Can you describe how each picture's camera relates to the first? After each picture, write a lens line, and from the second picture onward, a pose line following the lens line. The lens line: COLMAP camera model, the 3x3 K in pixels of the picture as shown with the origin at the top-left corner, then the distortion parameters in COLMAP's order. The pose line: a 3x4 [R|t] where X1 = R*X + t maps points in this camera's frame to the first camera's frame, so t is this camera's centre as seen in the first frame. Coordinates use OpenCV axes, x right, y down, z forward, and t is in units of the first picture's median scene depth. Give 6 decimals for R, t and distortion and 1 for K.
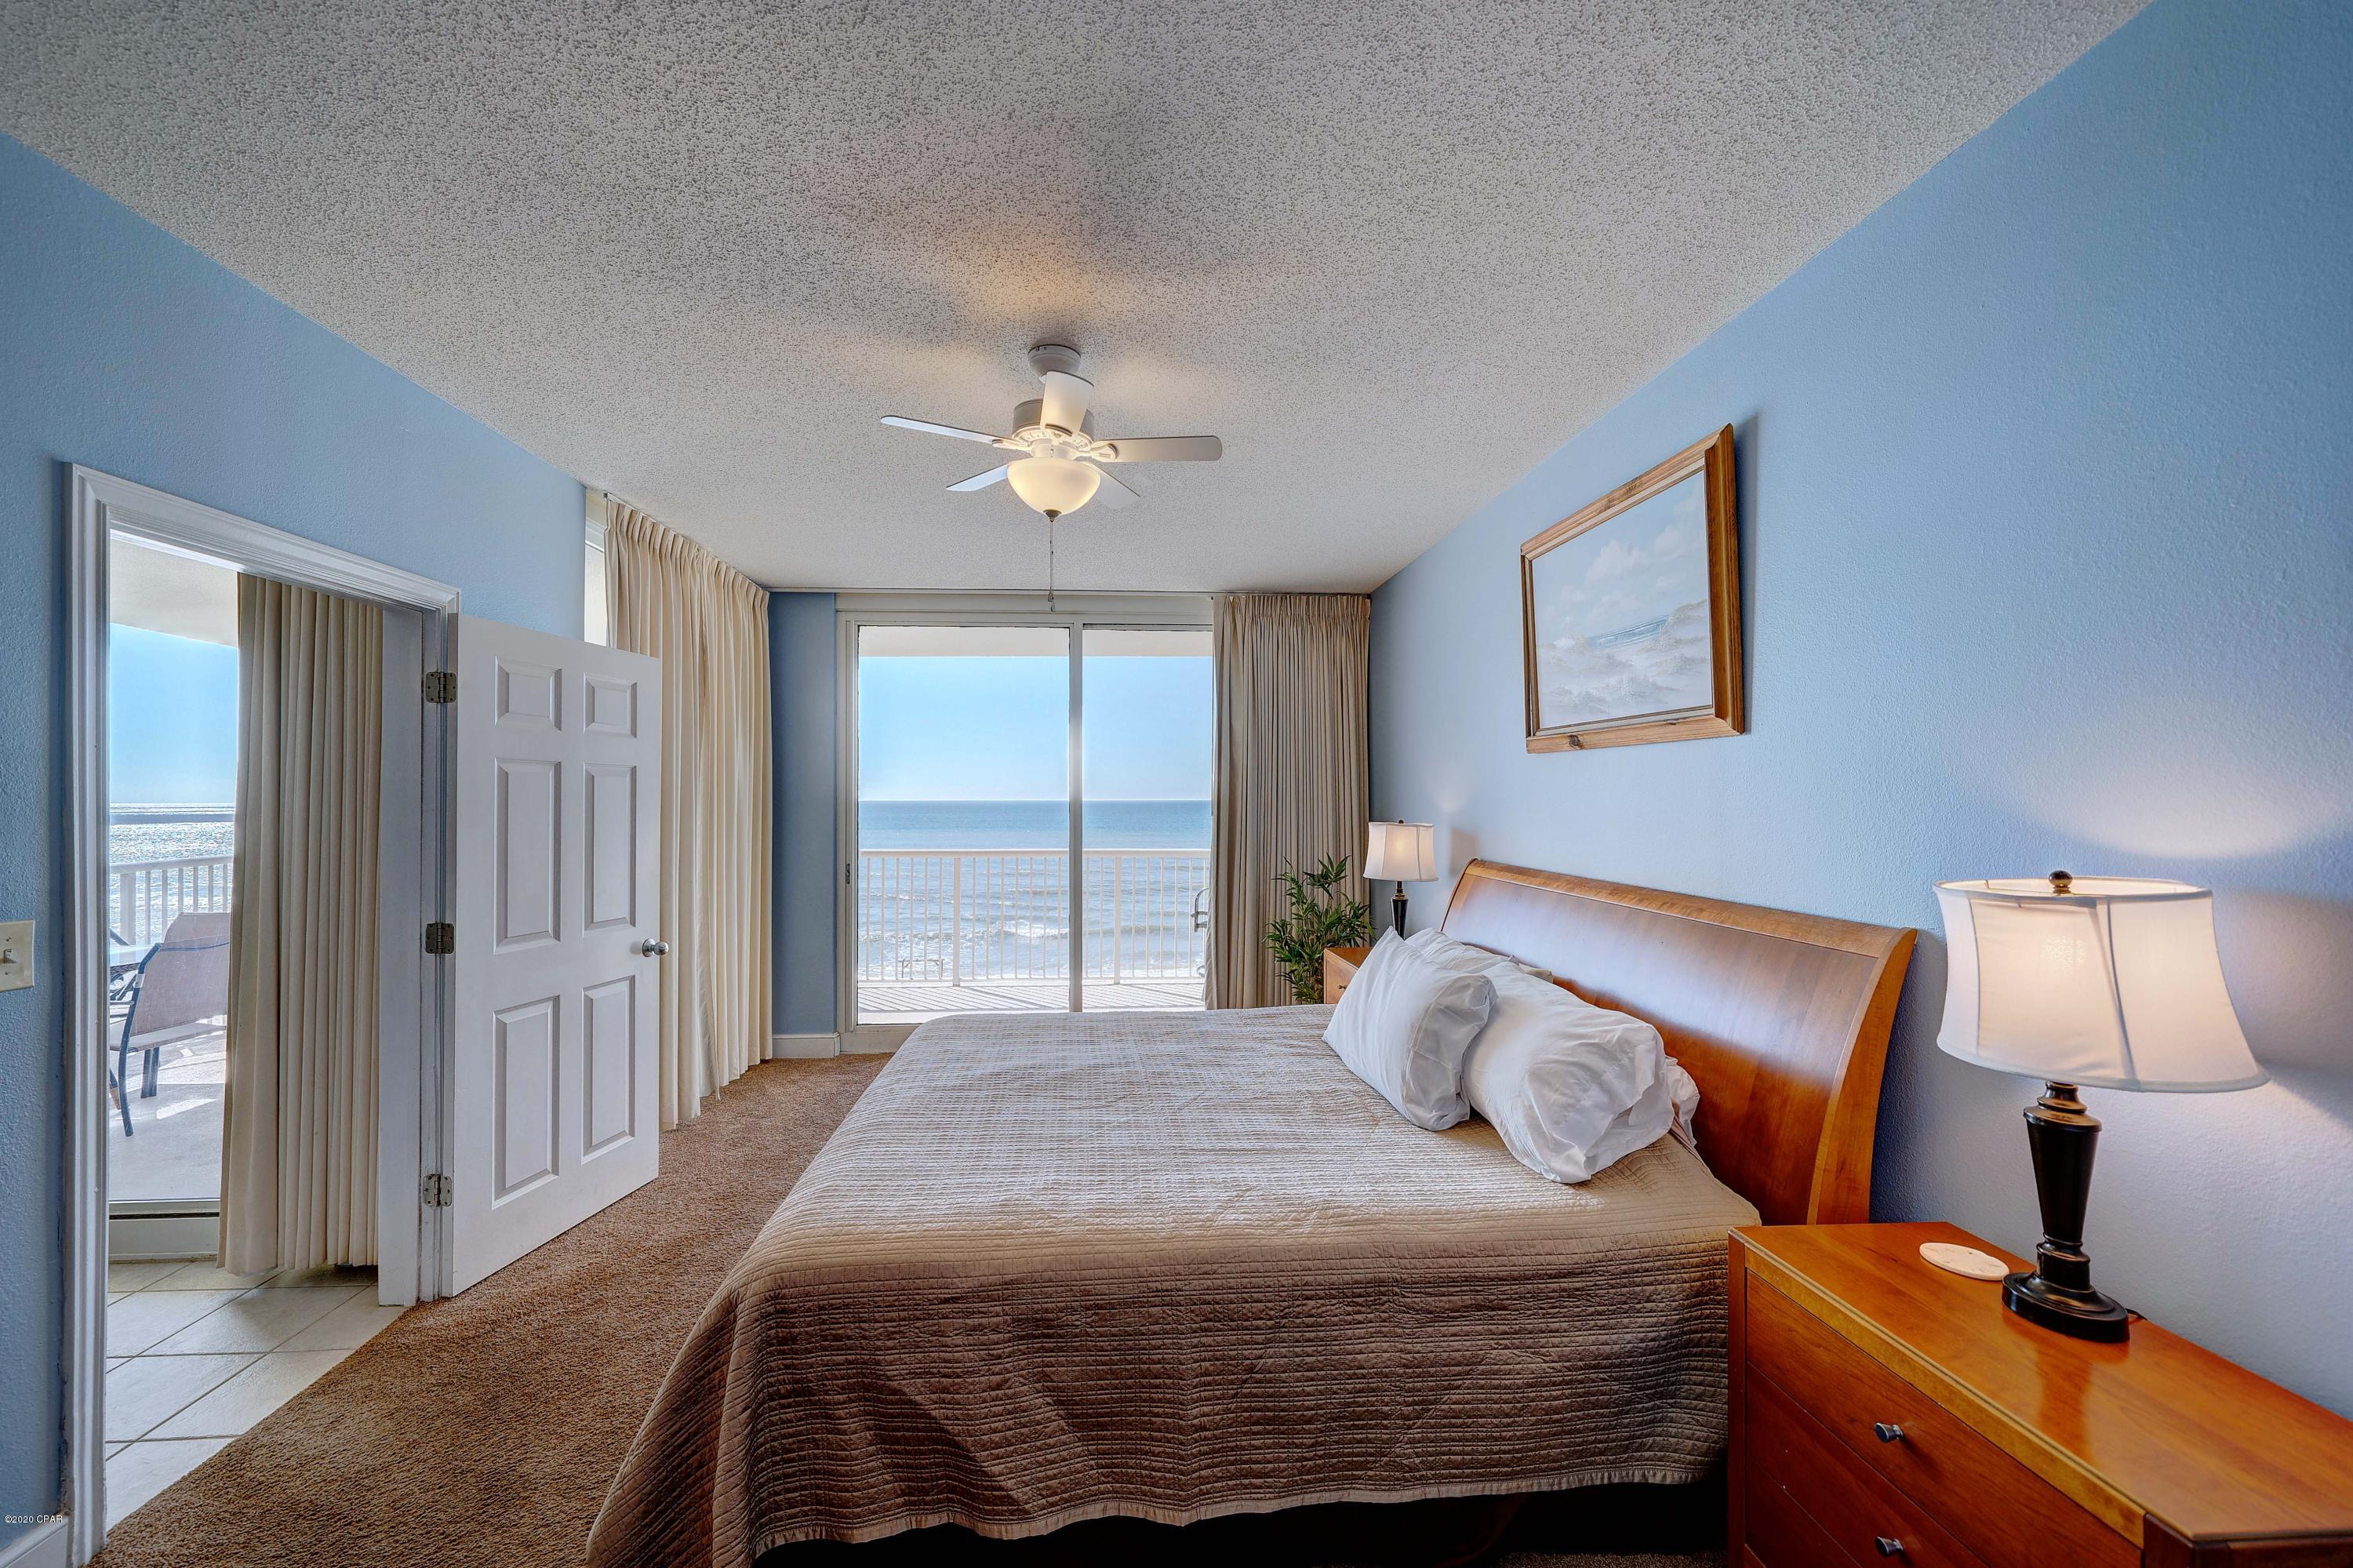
lens RADIAL K [[886.9, 0, 1161.3], [0, 886.9, 795.1], [0, 0, 1]] dist [0.000450, -0.000081]
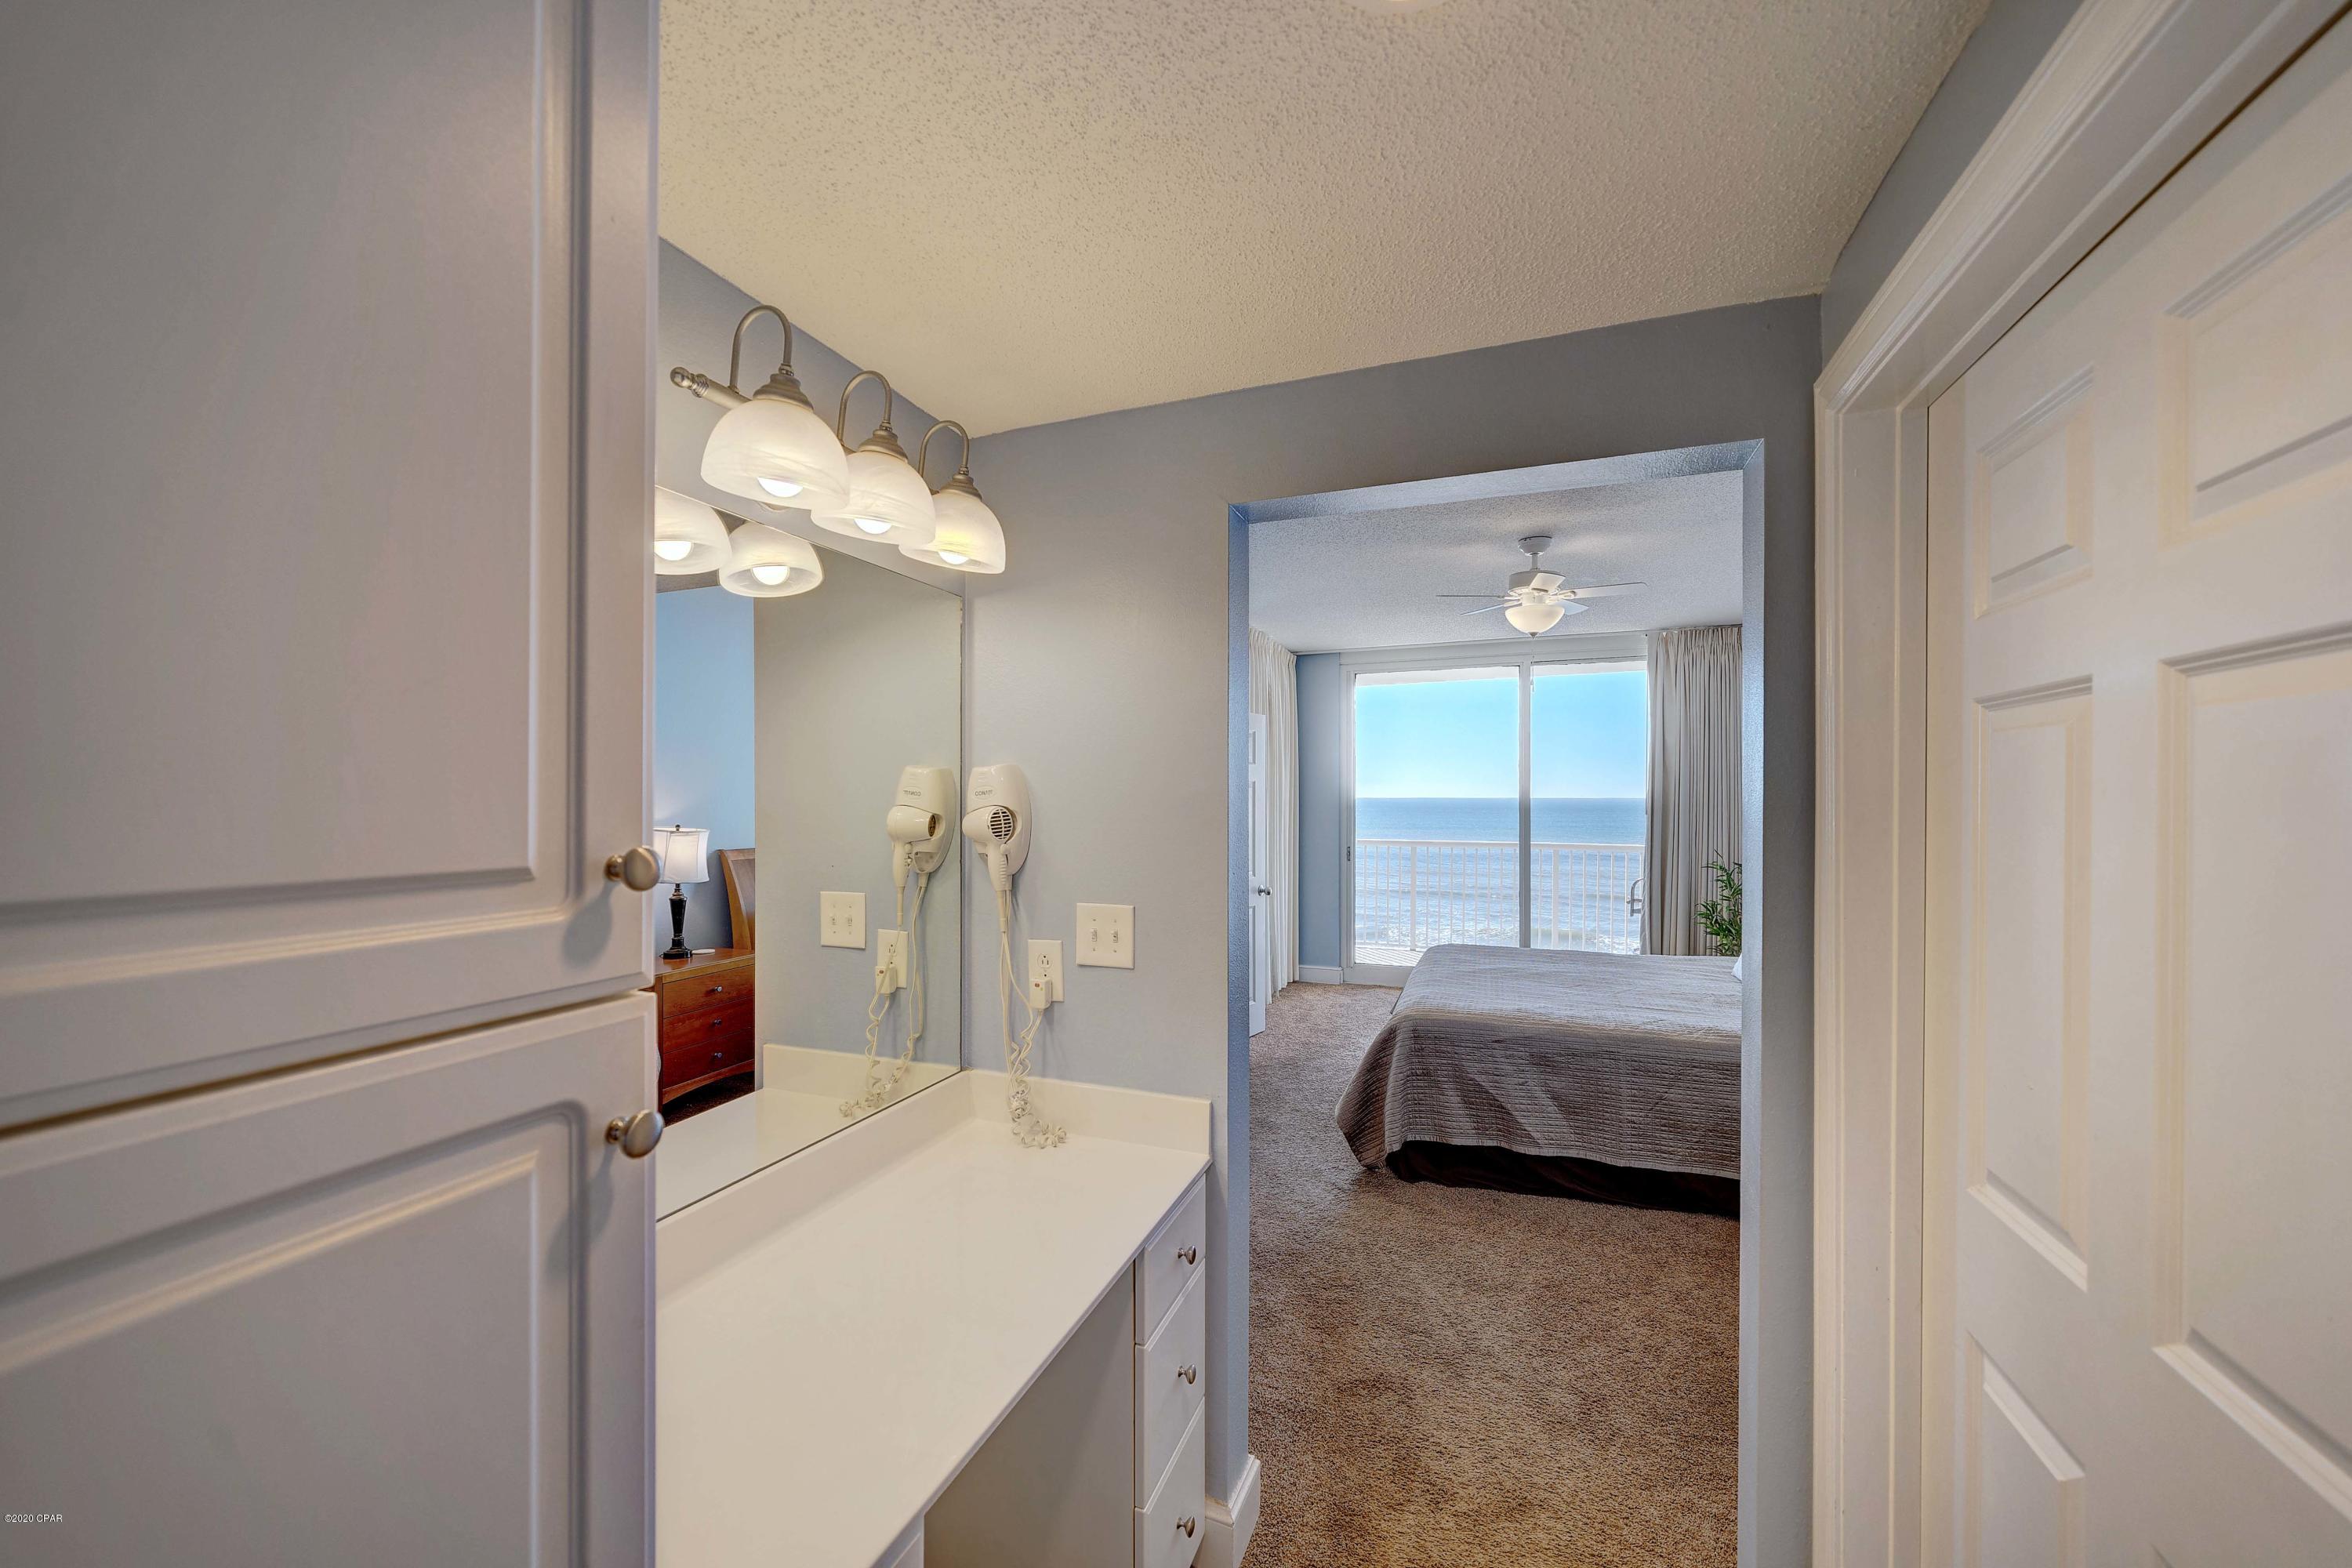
lens RADIAL K [[902.4, 0, 1160.0], [0, 902.4, 794.2], [0, 0, 1]] dist [-0.000233, -0.000040]
pose [[0.902867, -0.000169, -0.429920, -0.028388], [0.001383, 0.999996, 0.002510, -0.018317], [0.429918, -0.002860, 0.902863, -0.897347]]
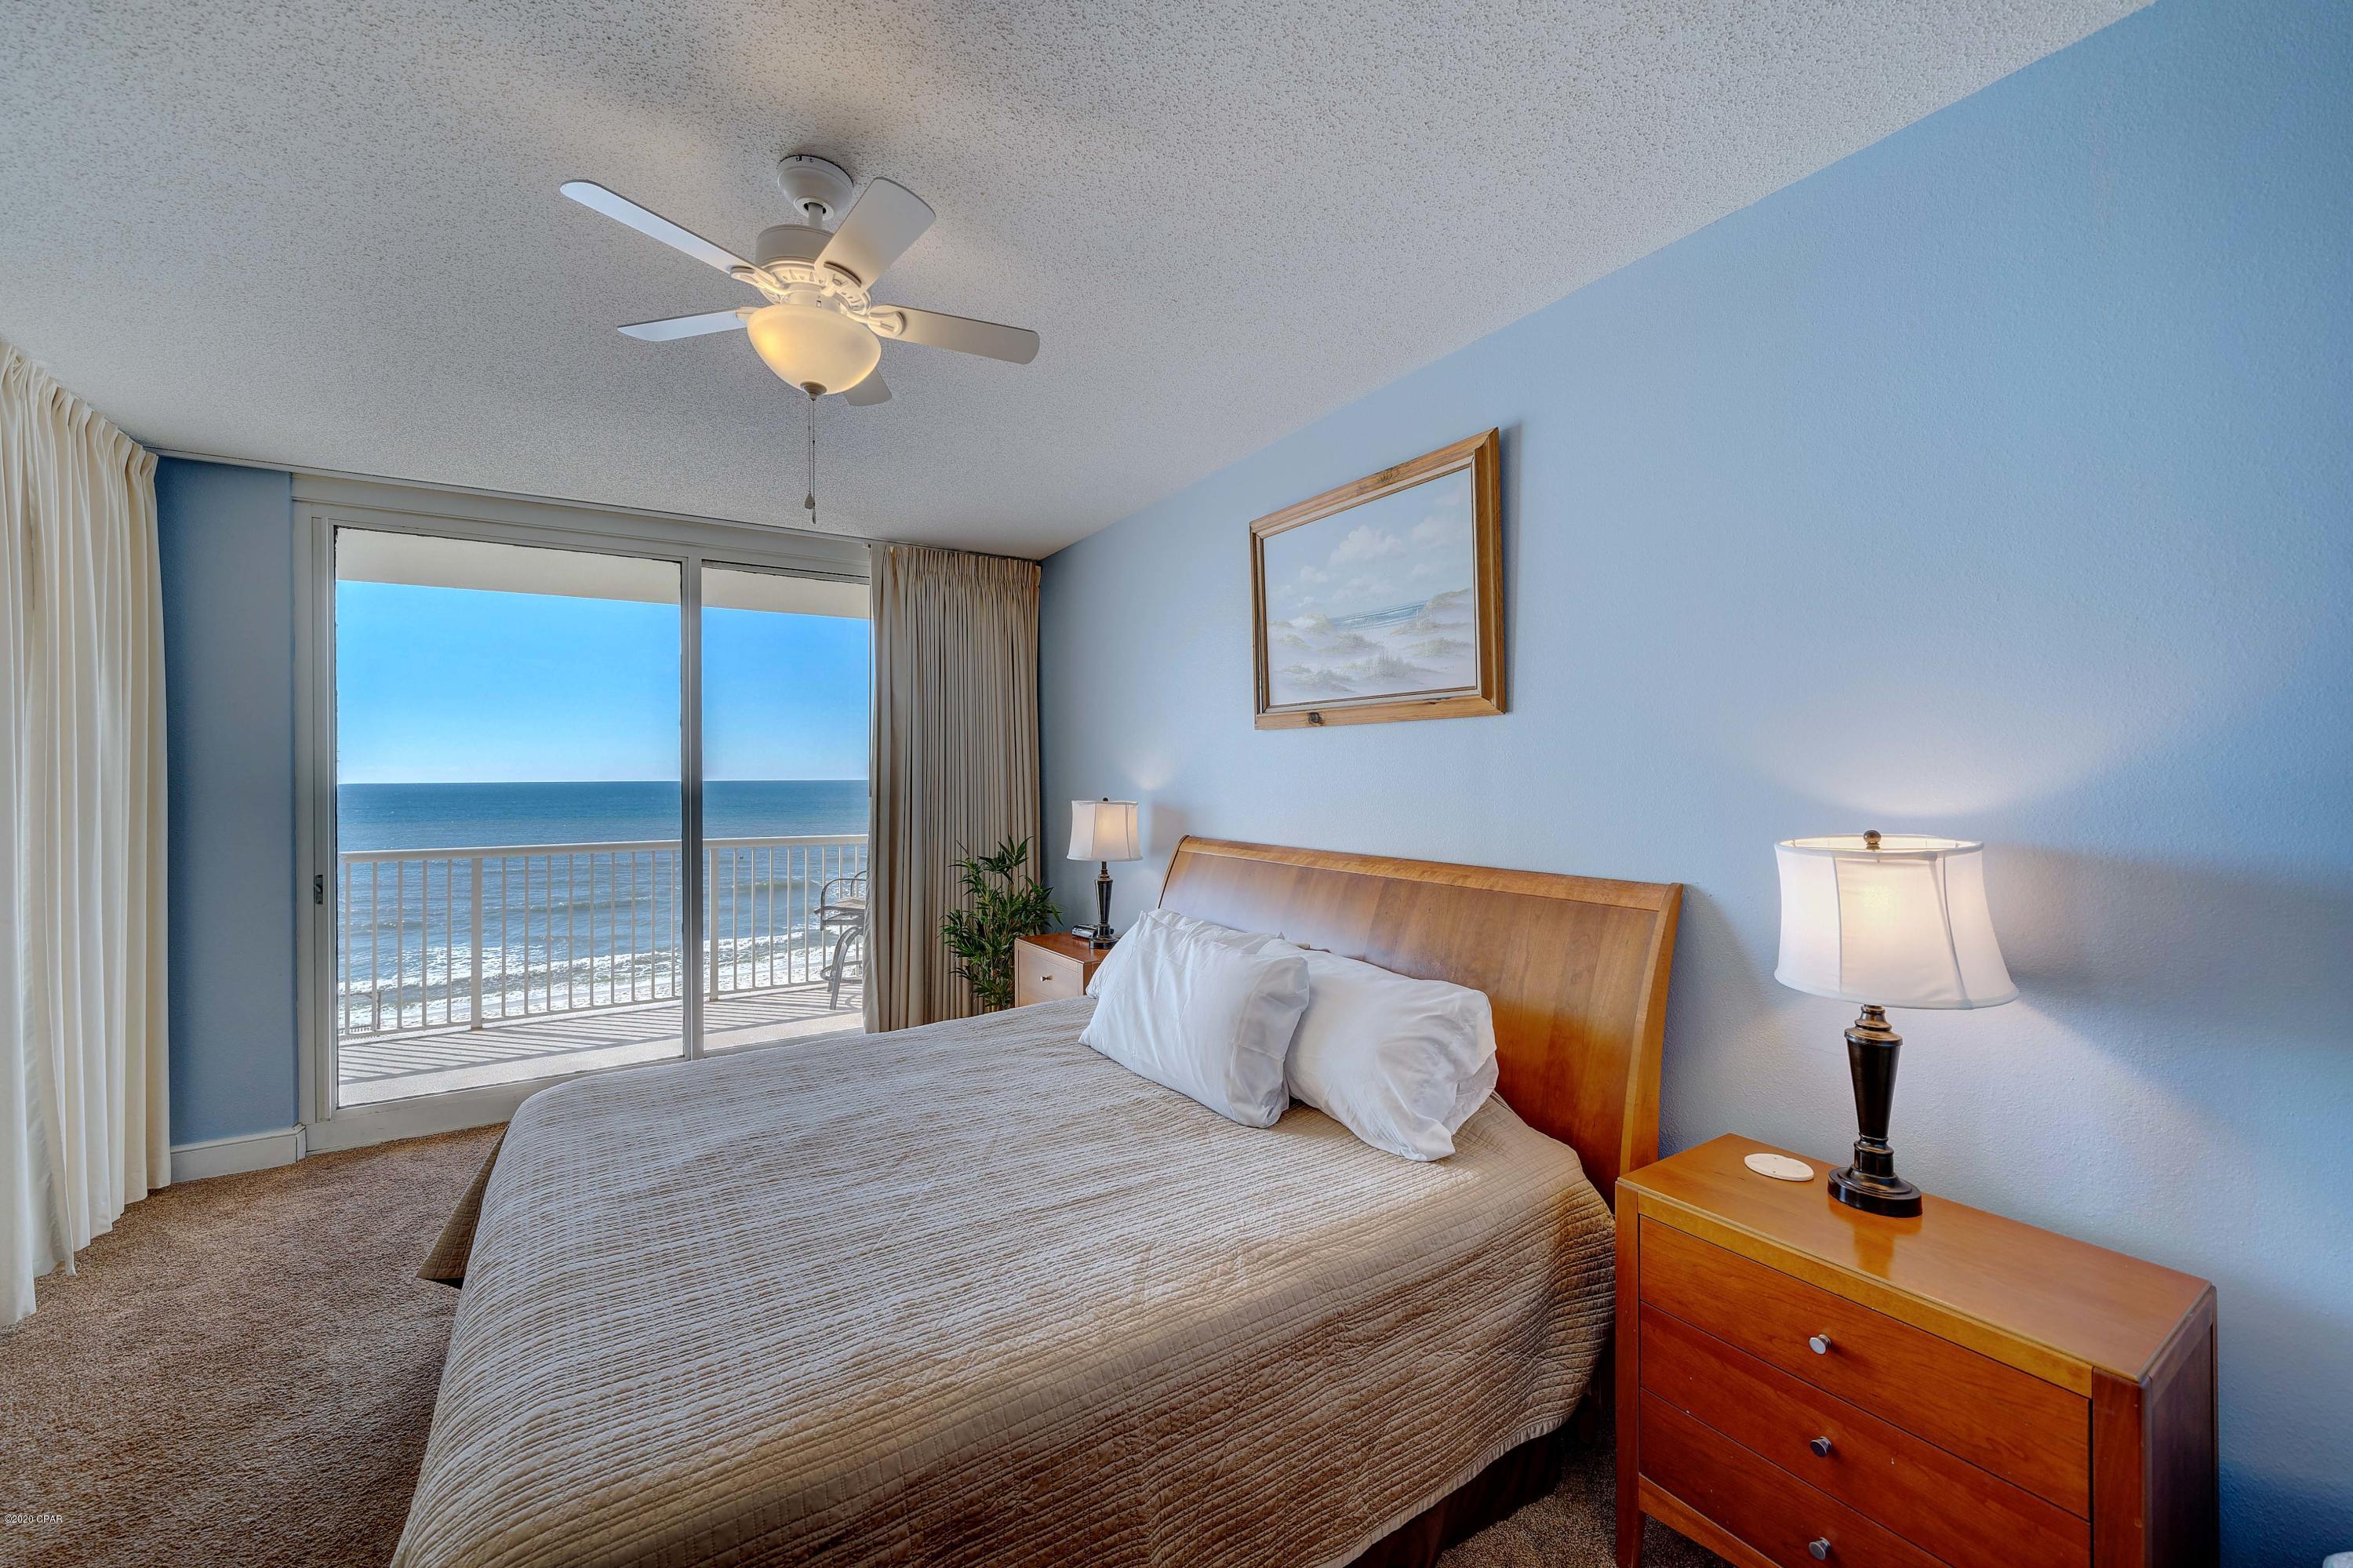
lens RADIAL K [[890.7, 0, 1156.5], [0, 890.7, 779.4], [0, 0, 1]] dist [-0.002153, -0.000243]
pose [[0.884997, -0.005415, 0.465565, -0.227375], [0.002652, 0.999975, 0.006591, 0.003531], [-0.465589, -0.004598, 0.884989, 0.219499]]
